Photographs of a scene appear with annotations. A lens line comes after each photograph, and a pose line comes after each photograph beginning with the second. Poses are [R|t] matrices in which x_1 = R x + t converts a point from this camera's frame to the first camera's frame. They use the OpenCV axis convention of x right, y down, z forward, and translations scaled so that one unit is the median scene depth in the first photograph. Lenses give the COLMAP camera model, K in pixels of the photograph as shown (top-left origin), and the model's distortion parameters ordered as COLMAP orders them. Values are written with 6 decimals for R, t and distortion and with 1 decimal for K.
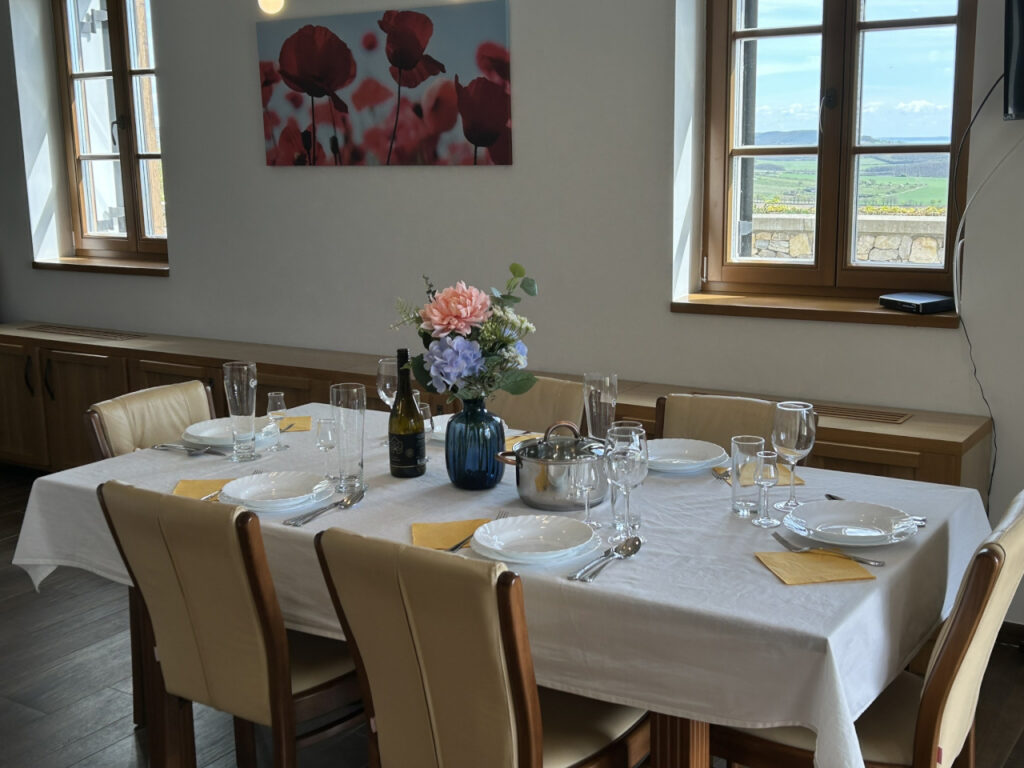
lens RADIAL K [[1259.4, 0, 510.4], [0, 1259.4, 385.9], [0, 0, 1]] dist [0.187482, 0.000000]
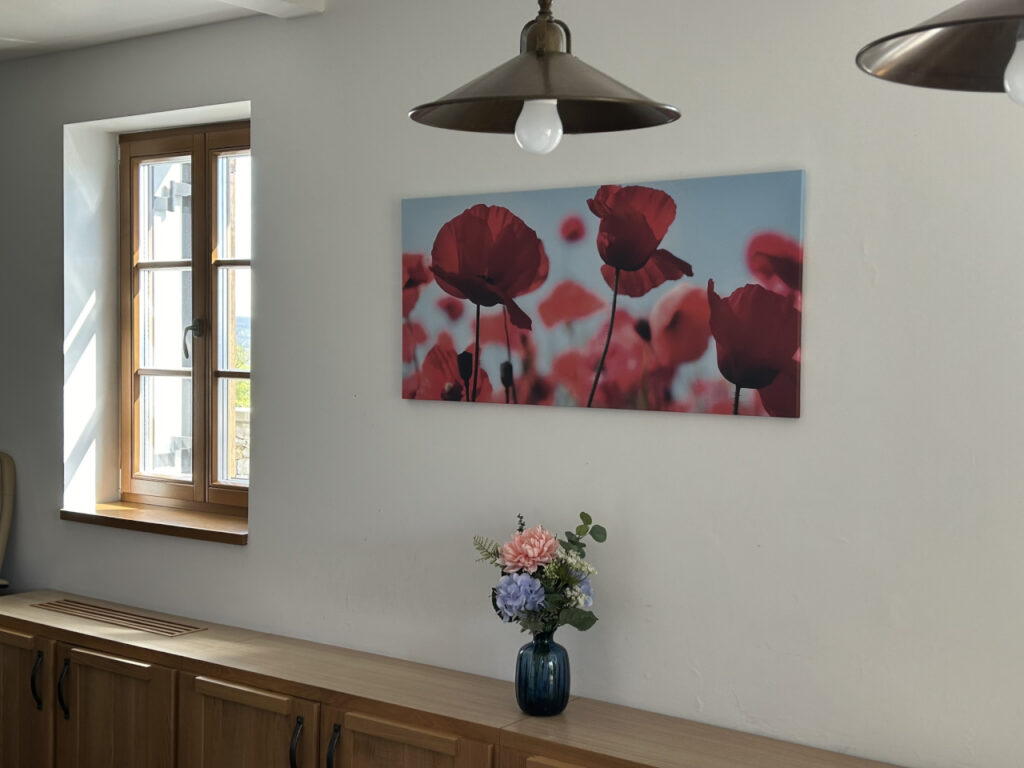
lens RADIAL K [[1307.1, 0, 514.2], [0, 1307.1, 381.6], [0, 0, 1]] dist [0.235411, 0.000000]
pose [[0.998717, 0.023435, -0.044883, -0.101625], [-0.029170, 0.990860, -0.131702, -0.092718], [0.041387, 0.132842, 0.990273, 0.309193]]
